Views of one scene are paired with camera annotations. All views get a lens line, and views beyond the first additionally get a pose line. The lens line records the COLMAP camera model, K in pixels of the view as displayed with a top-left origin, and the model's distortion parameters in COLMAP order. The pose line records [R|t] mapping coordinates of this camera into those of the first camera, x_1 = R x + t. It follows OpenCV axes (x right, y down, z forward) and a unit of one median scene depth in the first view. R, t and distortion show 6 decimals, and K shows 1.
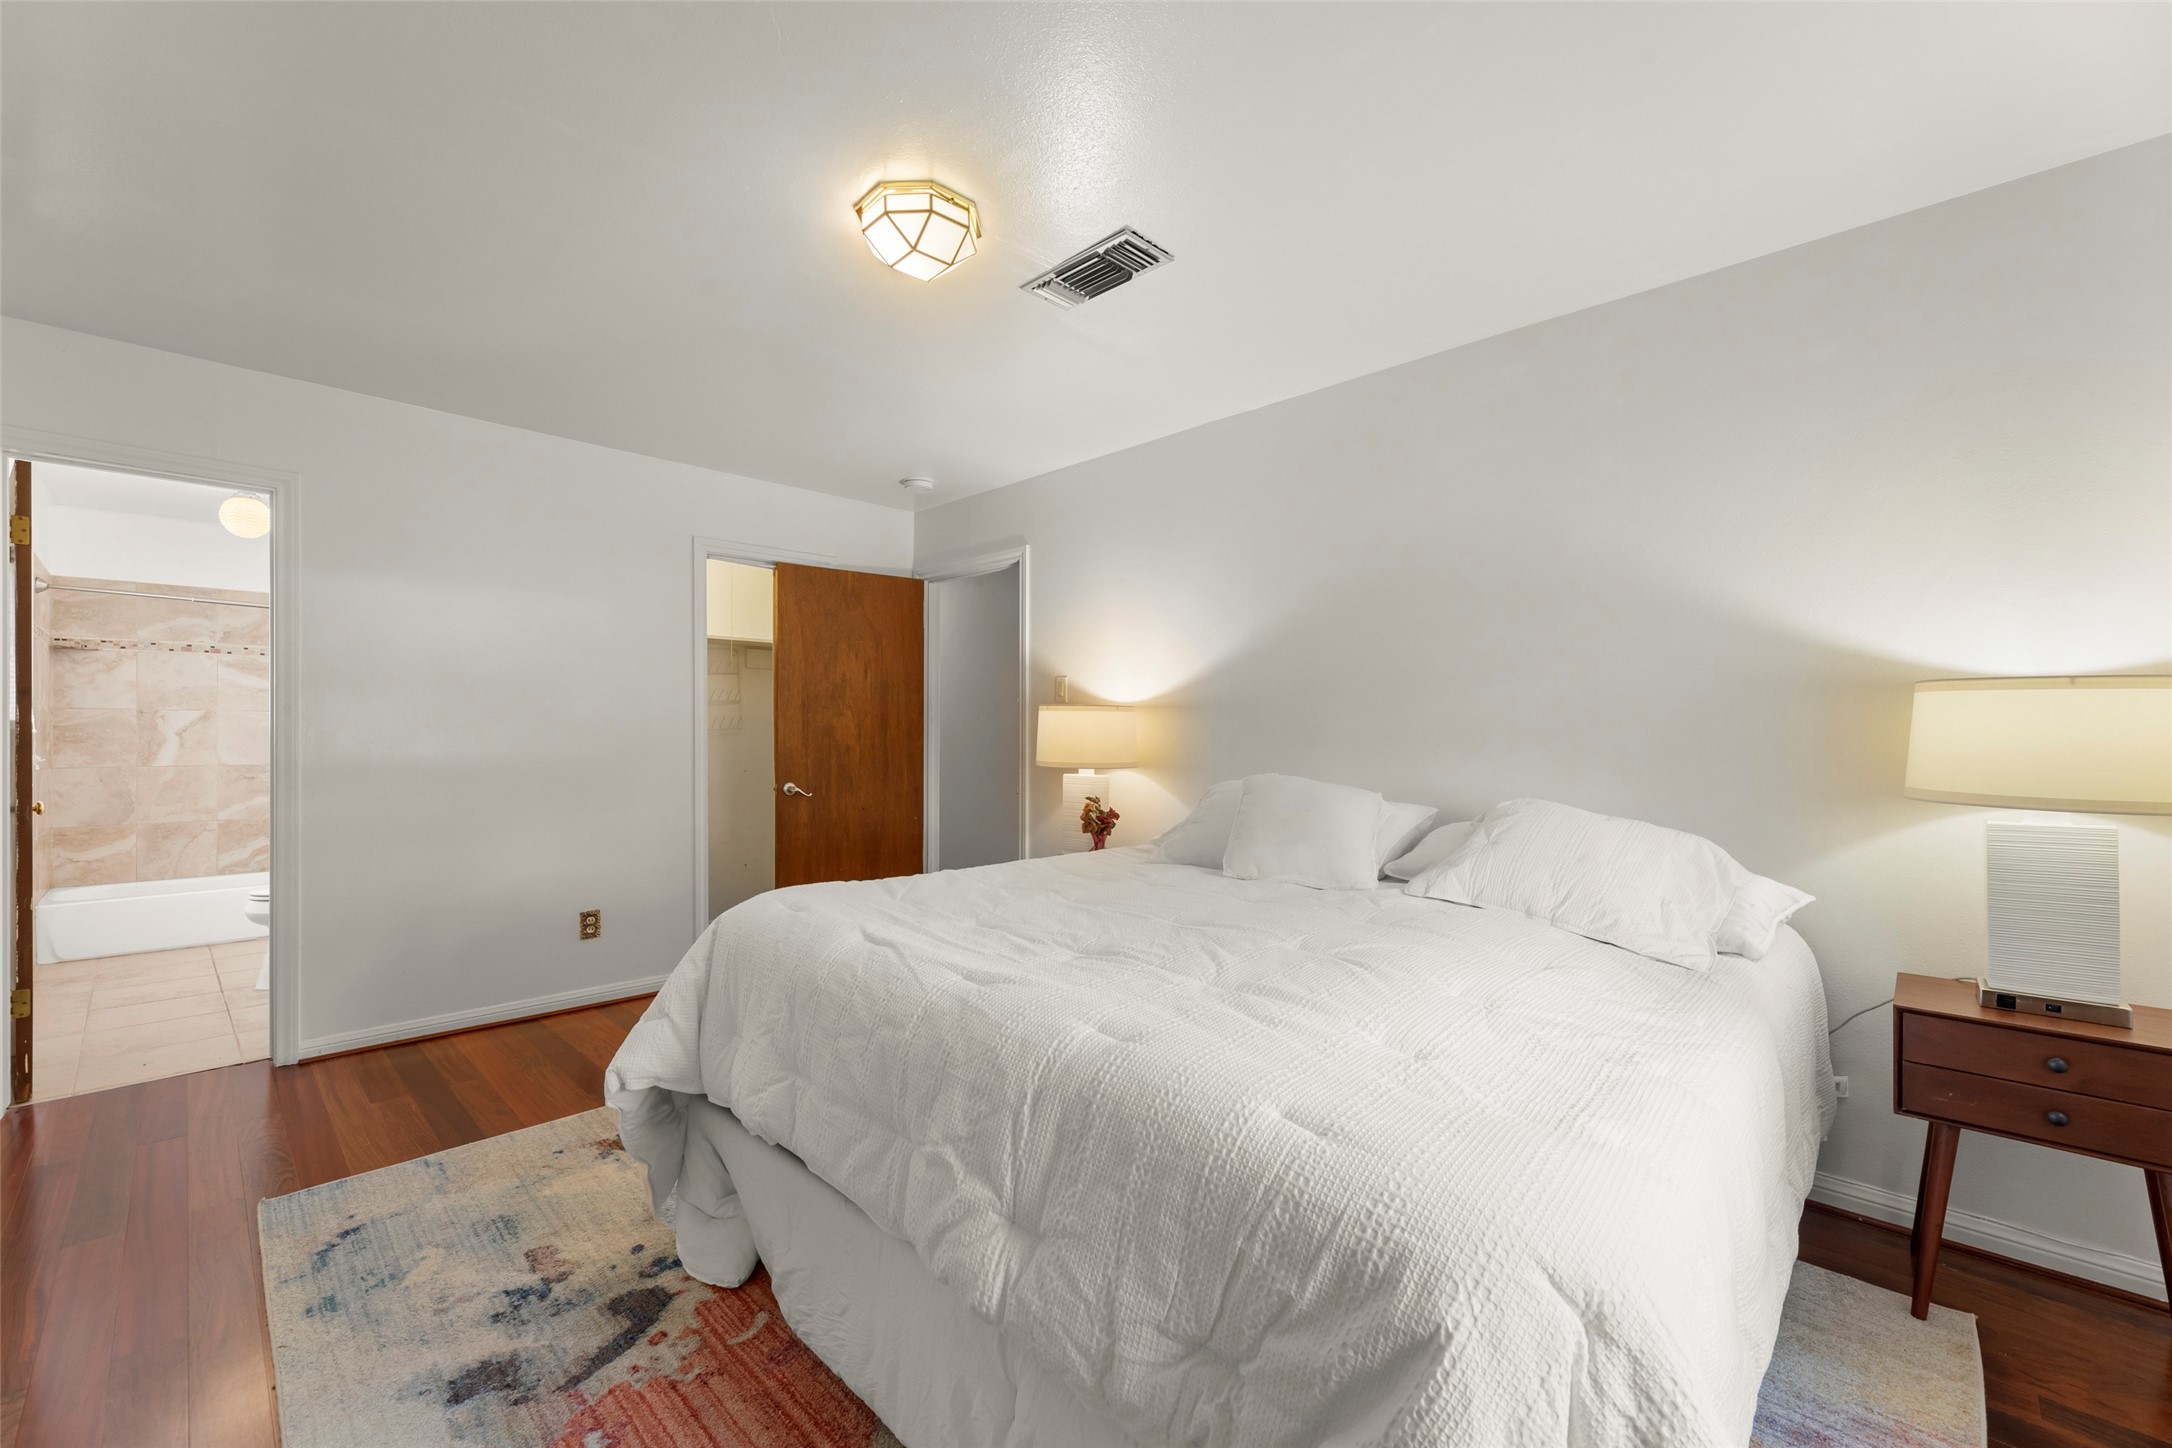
lens RADIAL K [[868.6, 0, 1080.6], [0, 868.6, 733.5], [0, 0, 1]] dist [-0.001027, -0.000253]
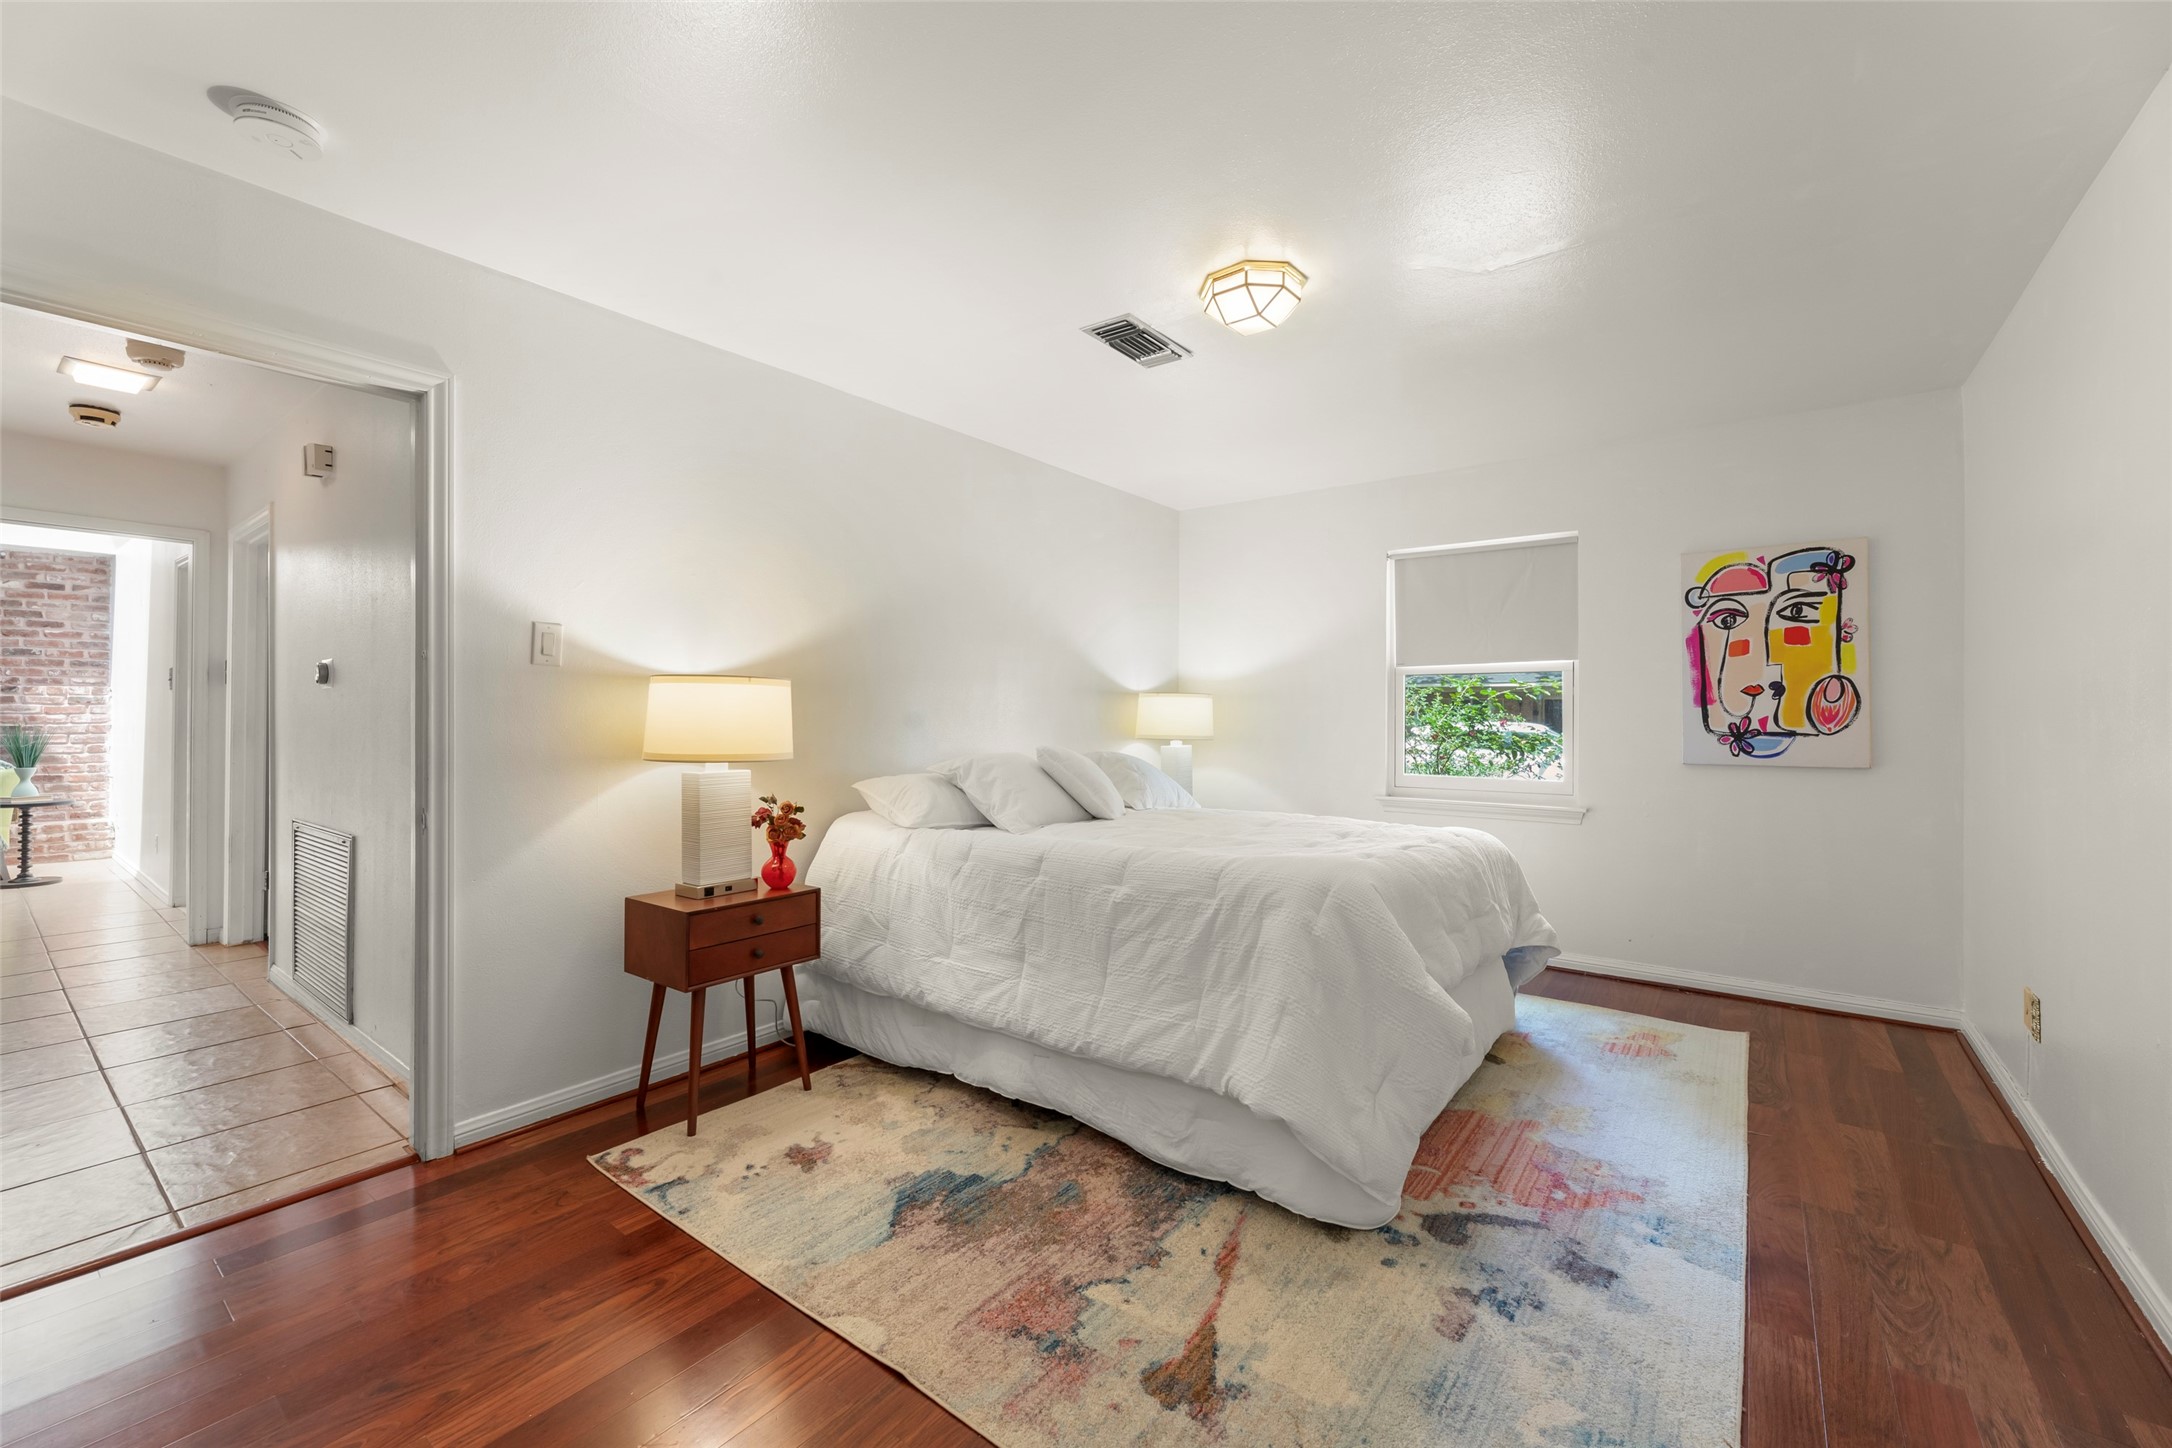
lens RADIAL K [[882.6, 0, 1082.2], [0, 882.6, 699.6], [0, 0, 1]] dist [0.000705, -0.000009]
pose [[-0.121131, 0.012965, 0.992552, -1.567334], [0.003003, 0.999915, -0.012695, -0.005023], [-0.992632, 0.001443, -0.121160, 1.586681]]
